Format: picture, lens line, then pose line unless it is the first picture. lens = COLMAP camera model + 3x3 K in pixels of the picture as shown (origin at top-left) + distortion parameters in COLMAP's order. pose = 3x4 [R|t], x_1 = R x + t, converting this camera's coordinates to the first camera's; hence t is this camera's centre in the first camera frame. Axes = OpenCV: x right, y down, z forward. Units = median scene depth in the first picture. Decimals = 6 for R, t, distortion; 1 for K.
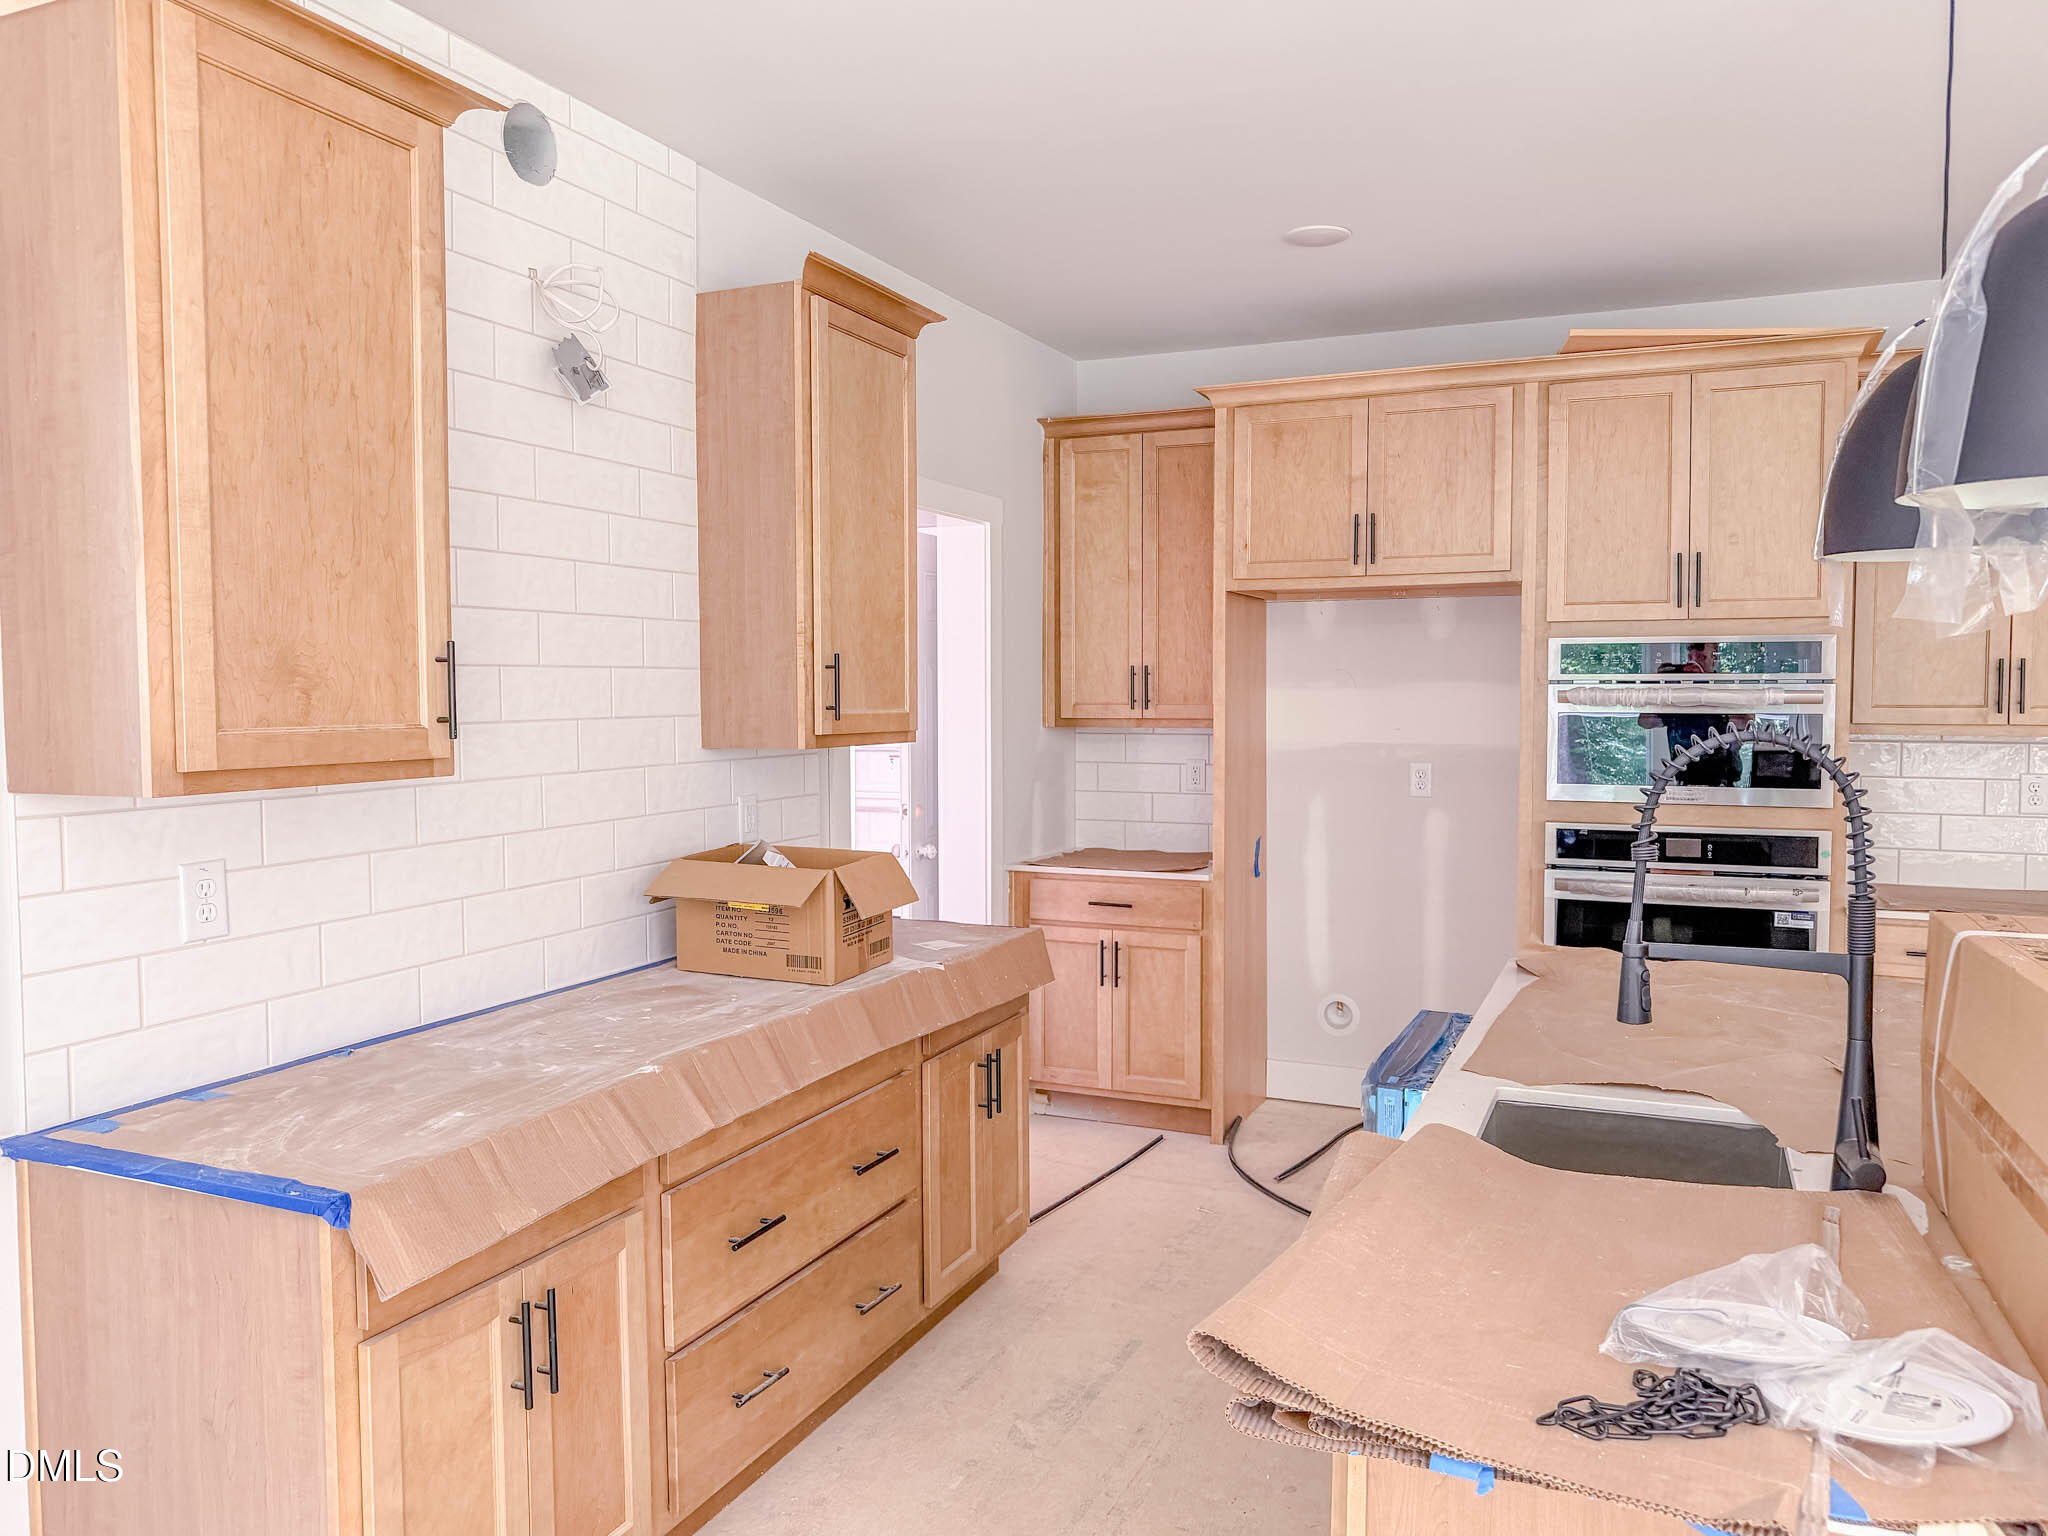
lens RADIAL K [[1510.2, 0, 1029.0], [0, 1510.2, 760.7], [0, 0, 1]] dist [-0.001023, 0.002650]
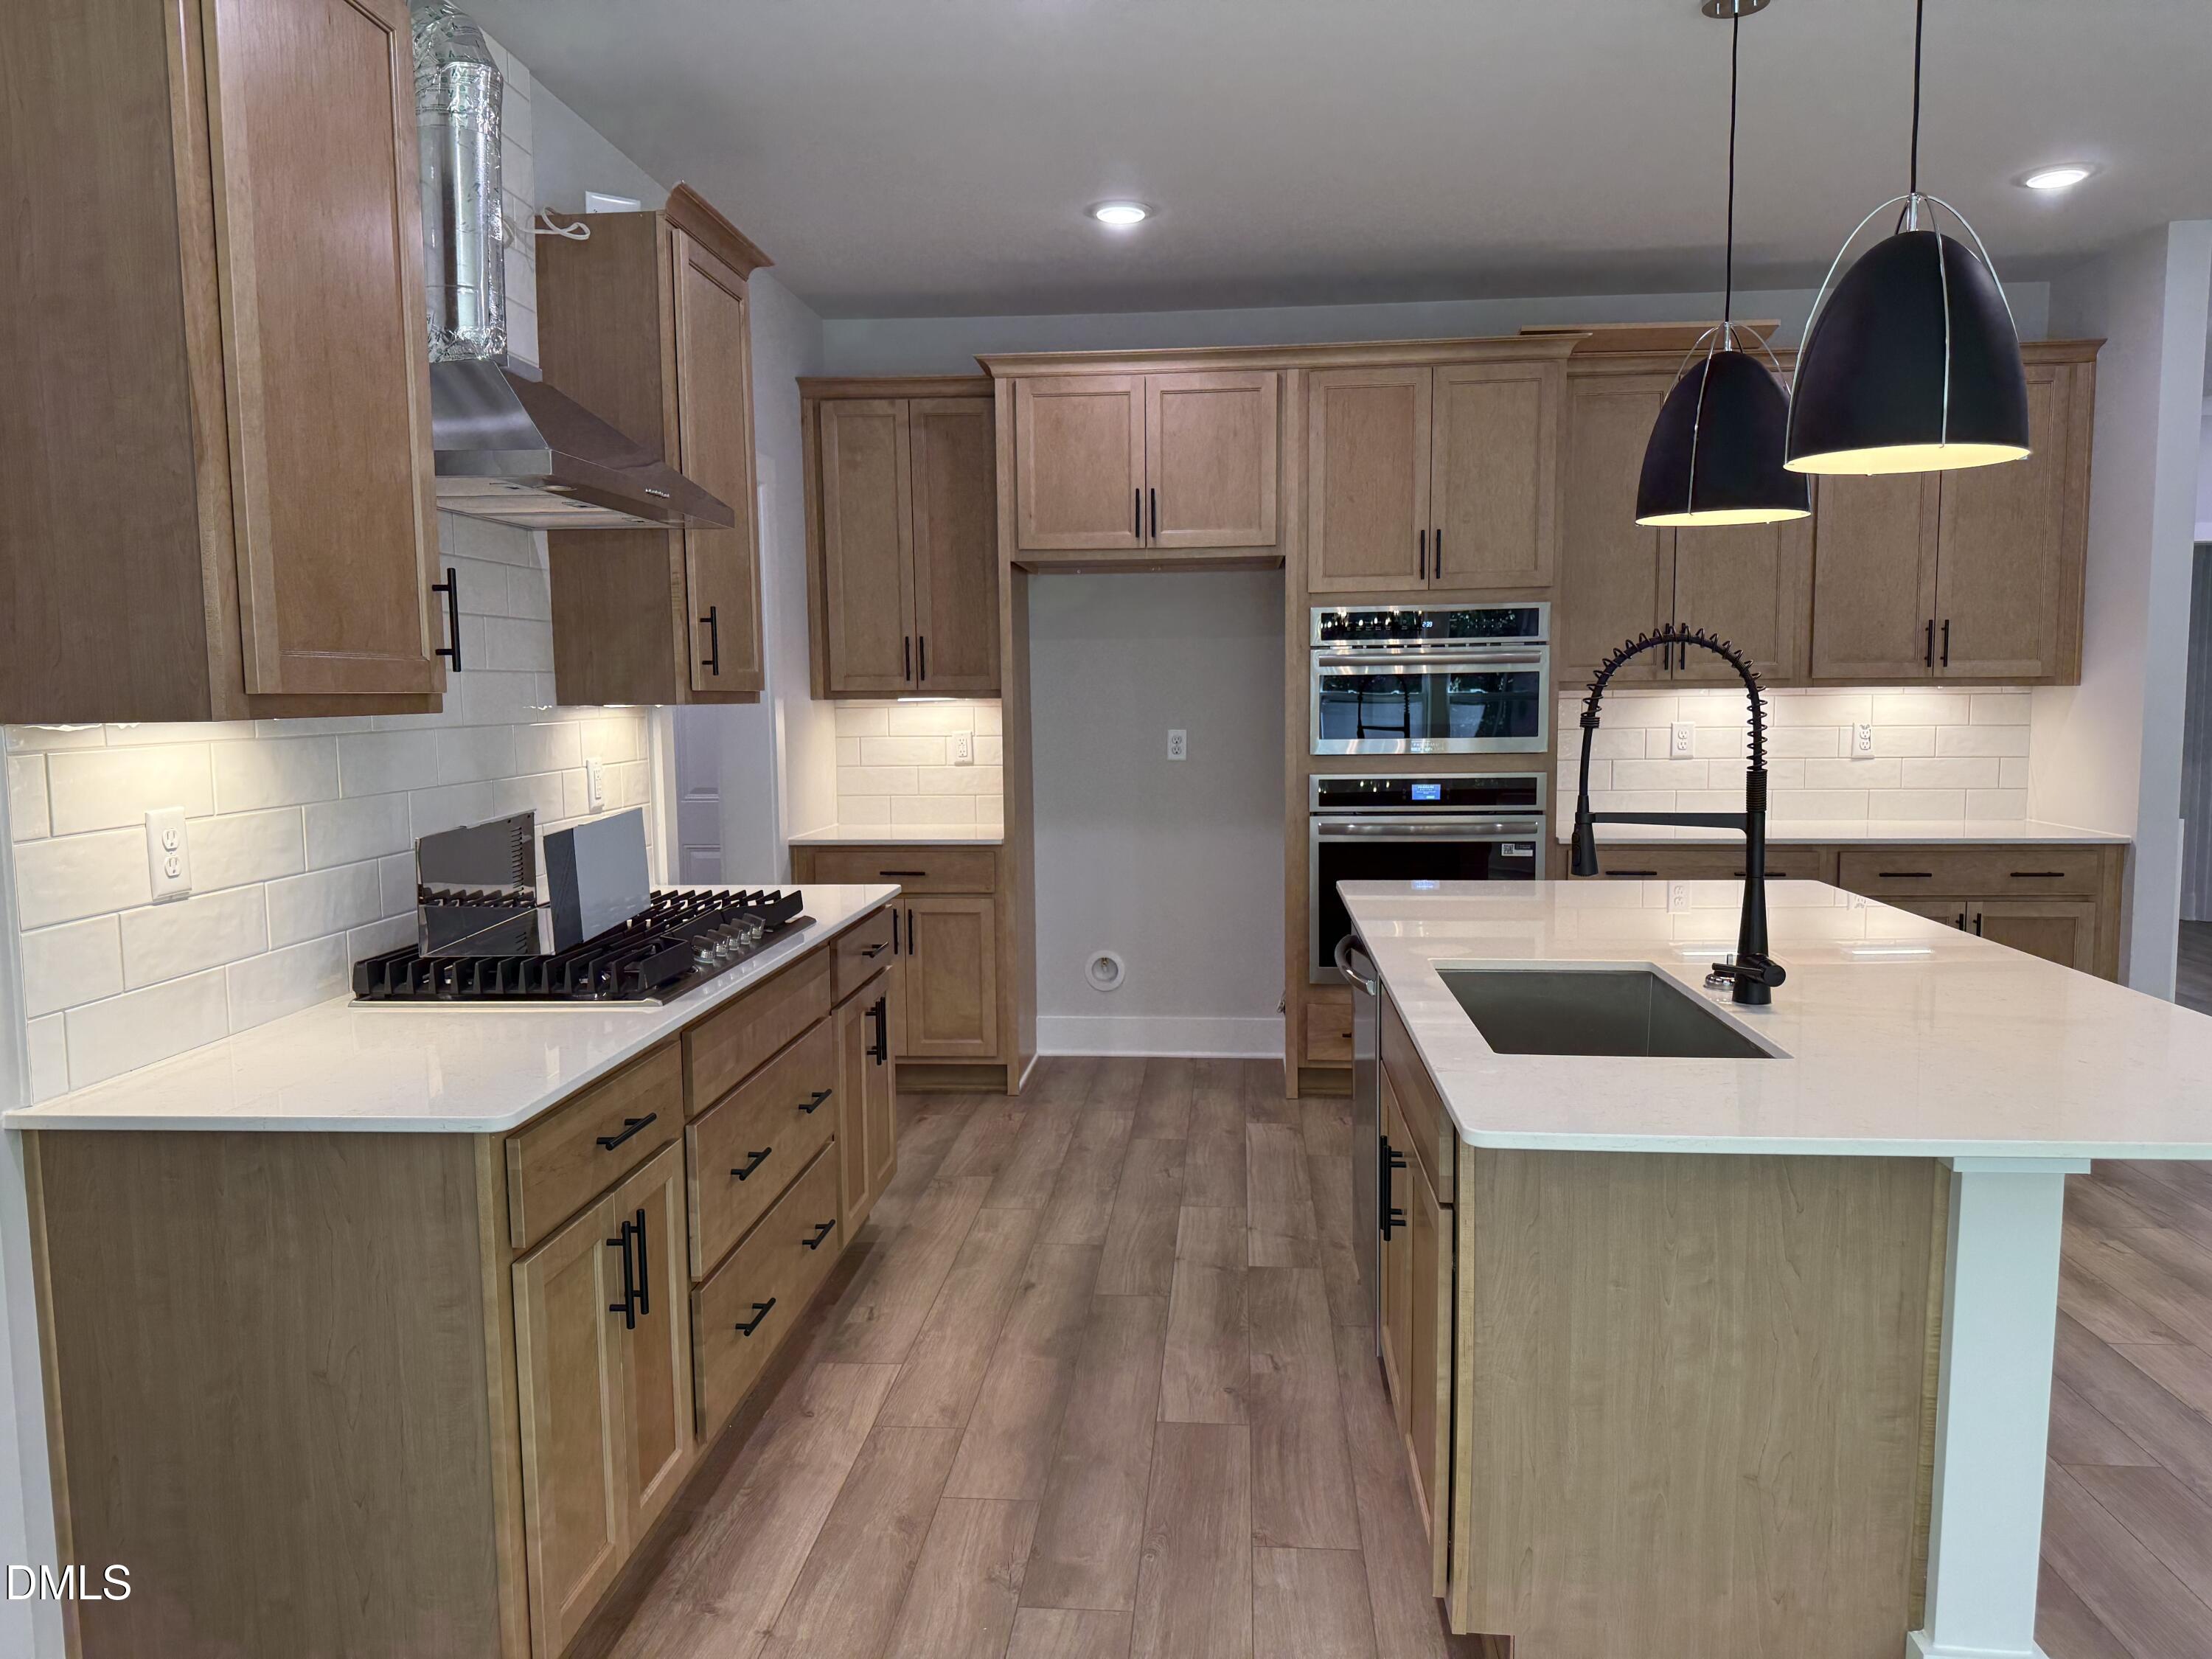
lens RADIAL K [[1582.7, 0, 1127.5], [0, 1582.7, 839.0], [0, 0, 1]] dist [0.071161, -0.050644]
pose [[0.943958, -0.040682, 0.327550, -0.174860], [0.025965, 0.998452, 0.049181, 0.028555], [-0.329044, -0.037920, 0.943553, -0.054183]]
